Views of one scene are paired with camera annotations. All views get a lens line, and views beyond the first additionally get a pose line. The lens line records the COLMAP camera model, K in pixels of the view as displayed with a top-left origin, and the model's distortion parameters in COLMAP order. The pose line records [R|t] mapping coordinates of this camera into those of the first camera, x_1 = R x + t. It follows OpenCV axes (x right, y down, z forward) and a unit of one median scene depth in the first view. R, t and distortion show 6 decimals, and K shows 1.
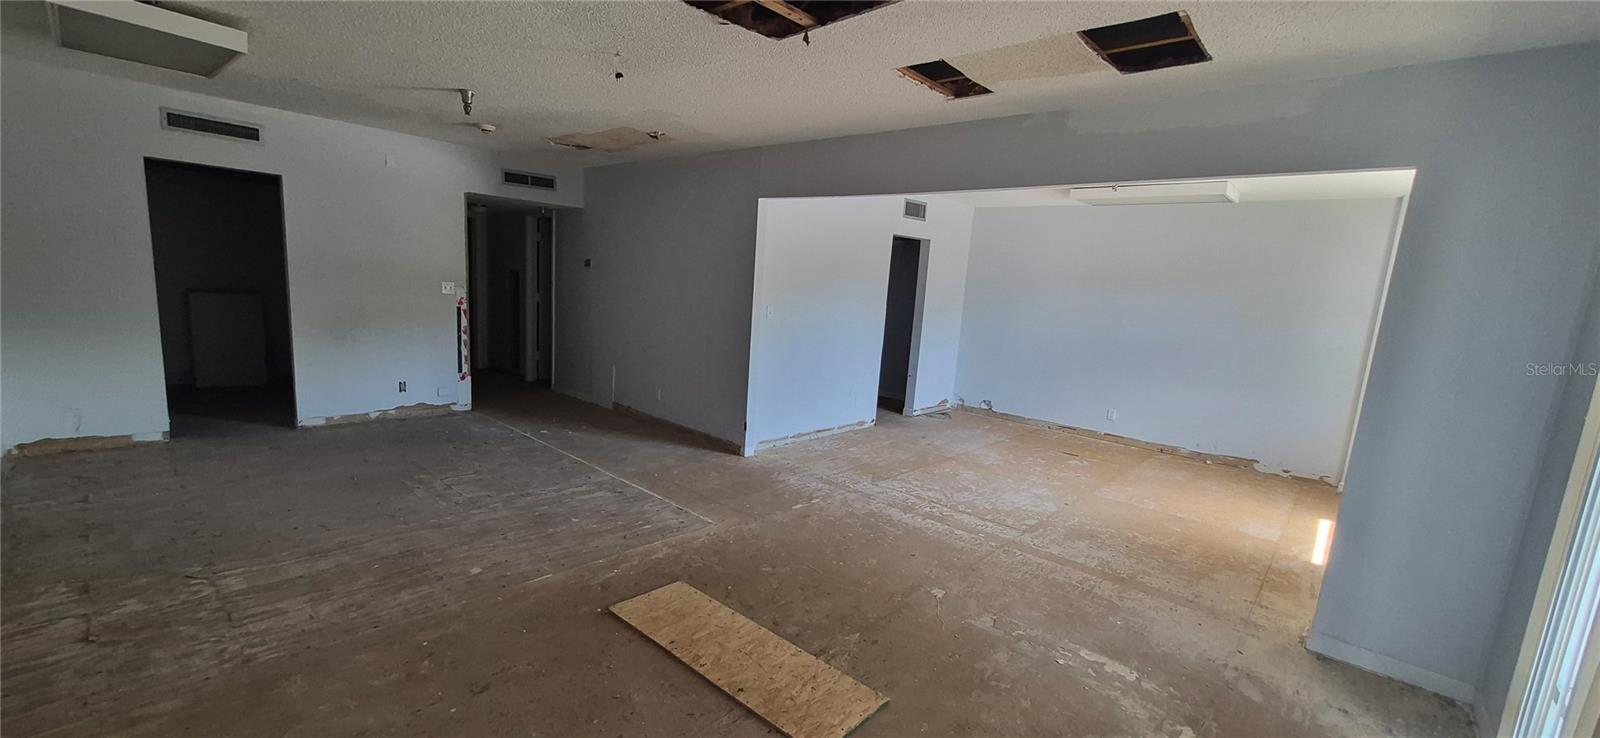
lens RADIAL K [[632.7, 0, 790.3], [0, 632.7, 386.7], [0, 0, 1]] dist [-0.000451, -0.000114]
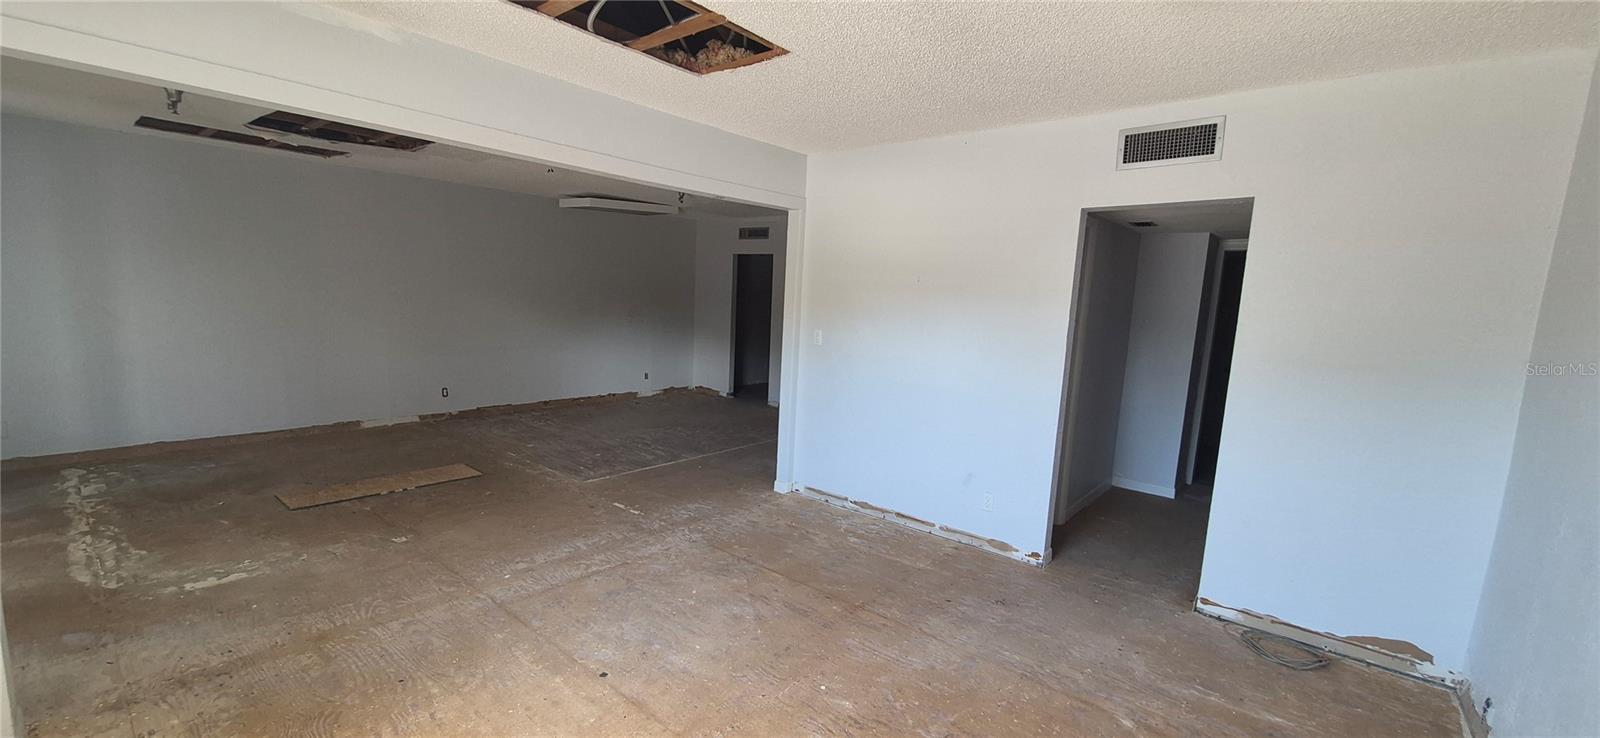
lens RADIAL K [[632.7, 0, 790.3], [0, 632.7, 386.7], [0, 0, 1]] dist [-0.000451, -0.000114]
pose [[0.043502, 0.077672, -0.996029, 1.008582], [-0.206287, 0.976187, 0.067115, -0.124541], [0.977524, 0.202549, 0.058488, 1.135582]]
